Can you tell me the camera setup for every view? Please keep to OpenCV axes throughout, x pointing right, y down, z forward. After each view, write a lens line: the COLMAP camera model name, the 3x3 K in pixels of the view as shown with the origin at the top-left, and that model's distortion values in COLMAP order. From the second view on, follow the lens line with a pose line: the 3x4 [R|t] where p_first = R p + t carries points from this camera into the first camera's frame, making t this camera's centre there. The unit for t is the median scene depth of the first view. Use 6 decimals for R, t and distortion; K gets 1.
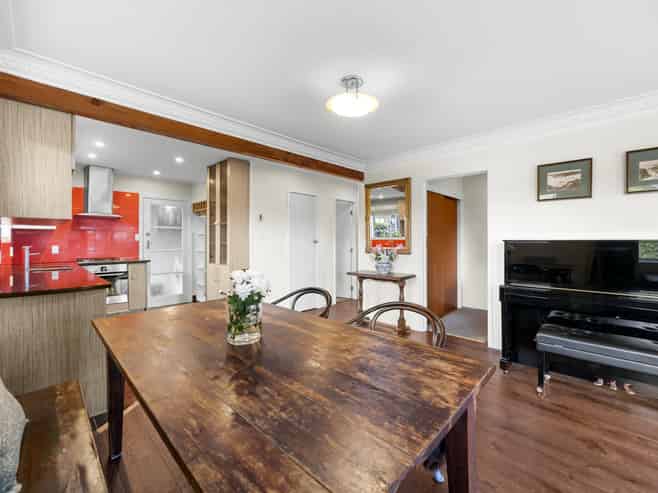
lens RADIAL K [[283.9, 0, 327.1], [0, 283.9, 242.2], [0, 0, 1]] dist [-0.002183, -0.000112]
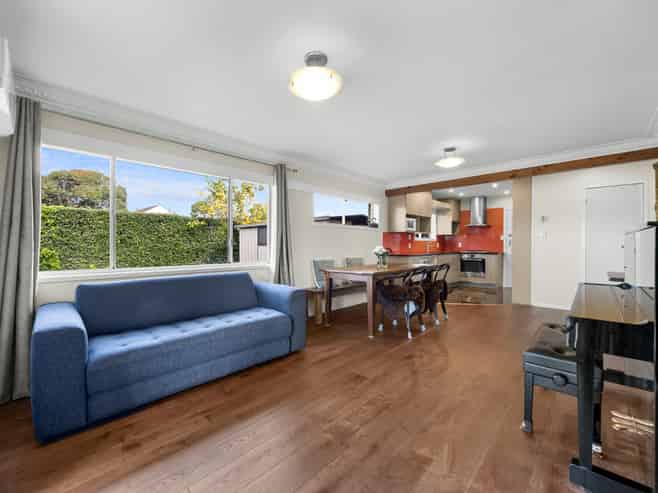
lens RADIAL K [[262.8, 0, 329.8], [0, 262.8, 243.3], [0, 0, 1]] dist [-0.000850, -0.000024]
pose [[-0.045099, 0.007474, -0.998955, 0.756052], [-0.001899, 0.999970, 0.007567, 0.003472], [0.998981, 0.002238, -0.045084, 0.170602]]
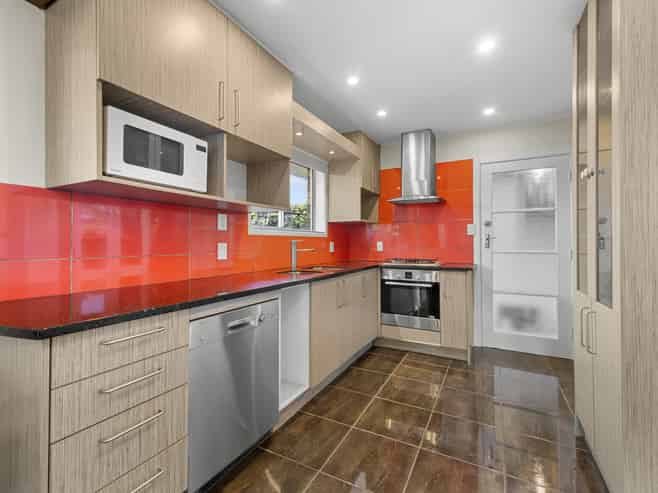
lens RADIAL K [[299.1, 0, 327.8], [0, 299.1, 240.3], [0, 0, 1]] dist [-0.000188, -0.000005]
pose [[0.249703, -0.000063, -0.968322, -0.112415], [-0.003049, 0.999995, -0.000851, 0.008929], [0.968318, 0.003165, 0.249702, 0.545389]]
